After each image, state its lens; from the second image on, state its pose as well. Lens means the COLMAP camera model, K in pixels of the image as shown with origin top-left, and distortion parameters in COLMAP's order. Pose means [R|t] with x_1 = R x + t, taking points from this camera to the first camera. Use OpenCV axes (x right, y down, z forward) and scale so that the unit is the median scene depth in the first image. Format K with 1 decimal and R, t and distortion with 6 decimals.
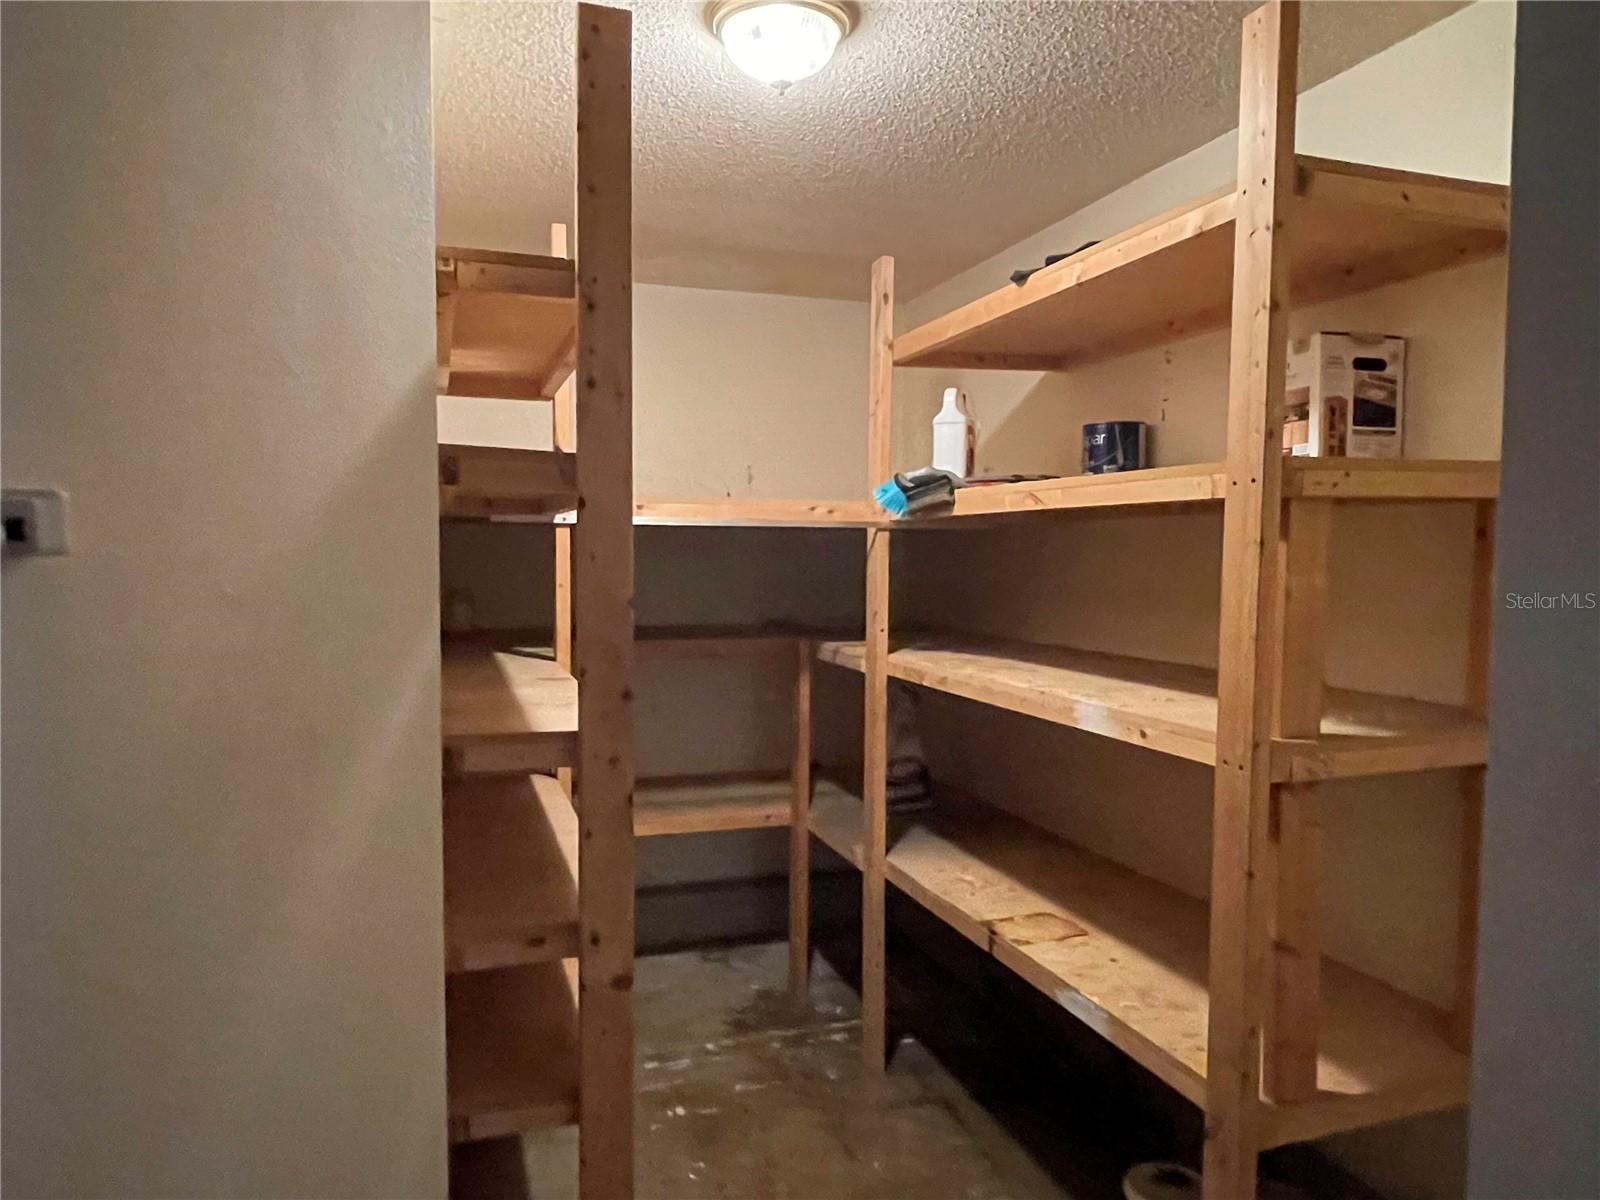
lens RADIAL K [[1085.7, 0, 780.5], [0, 1085.7, 608.8], [0, 0, 1]] dist [0.006129, -0.028507]
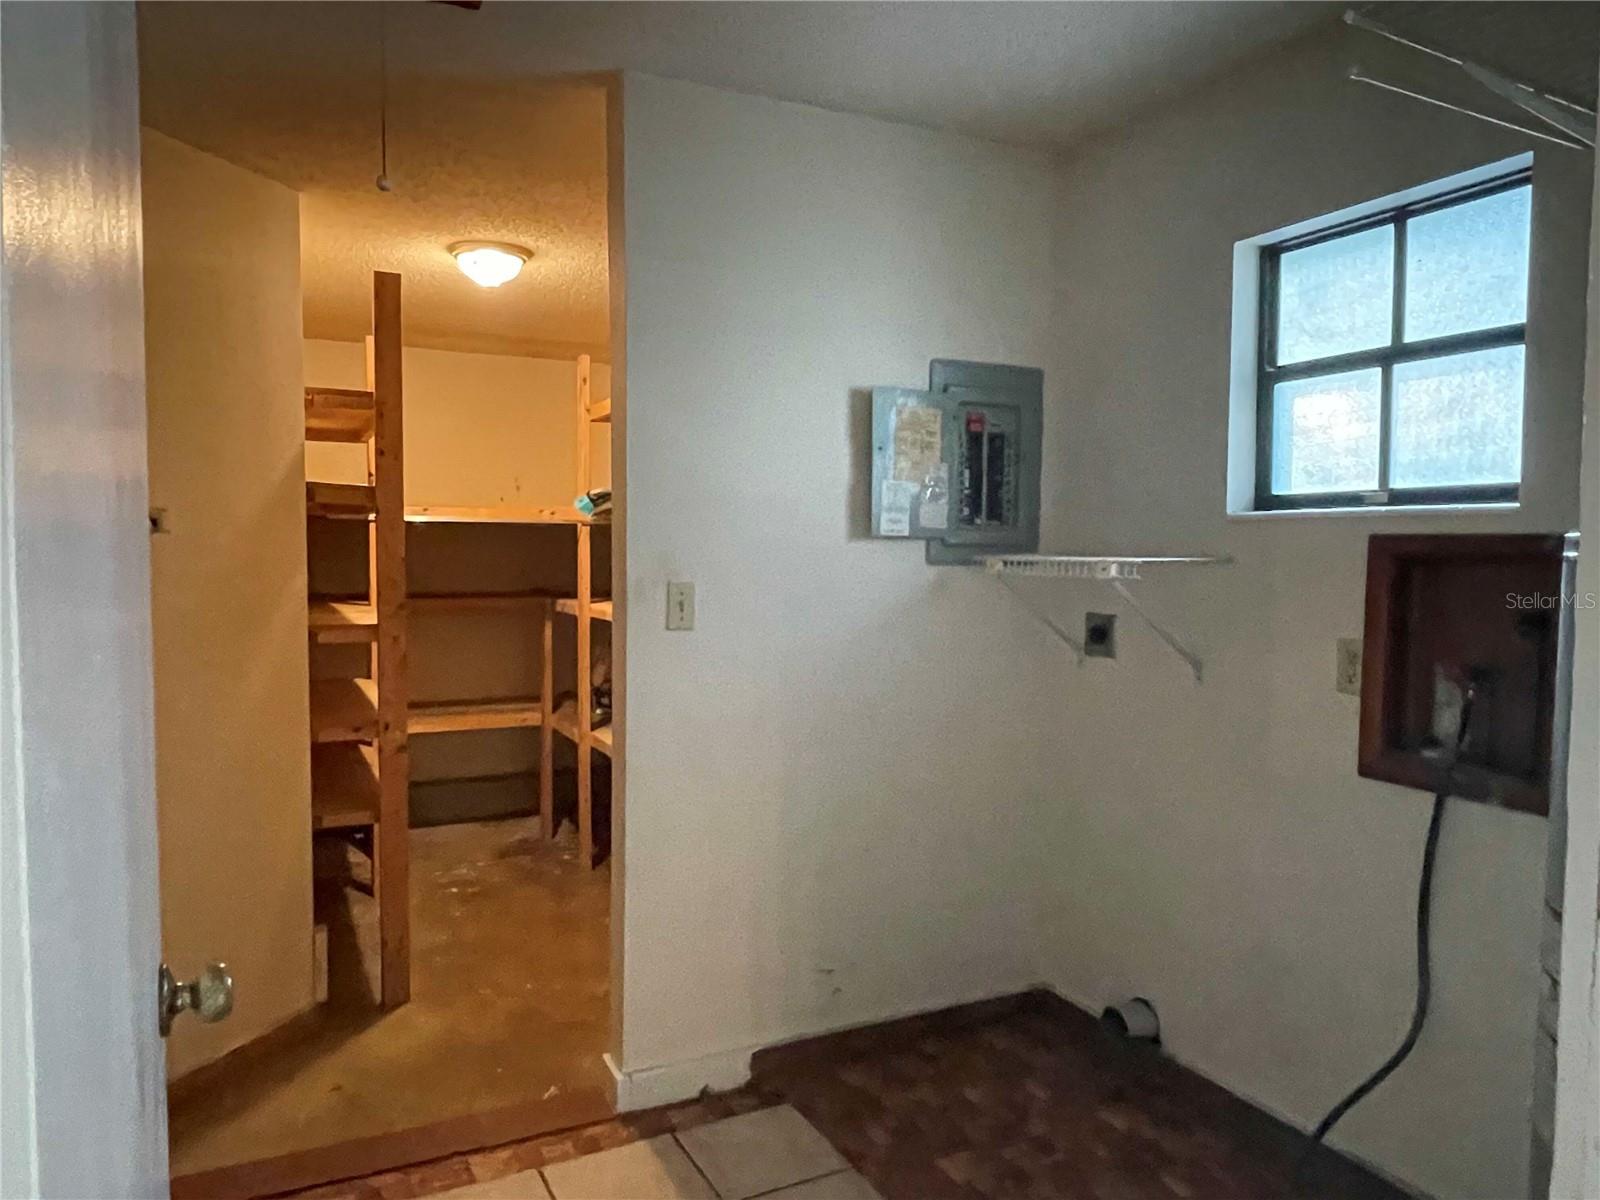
lens RADIAL K [[1085.7, 0, 780.5], [0, 1085.7, 608.8], [0, 0, 1]] dist [0.006129, -0.028507]
pose [[0.989541, -0.006728, 0.144093, 0.153775], [0.006154, 0.999971, 0.004428, 0.046723], [-0.144119, -0.003495, 0.989554, -0.642947]]
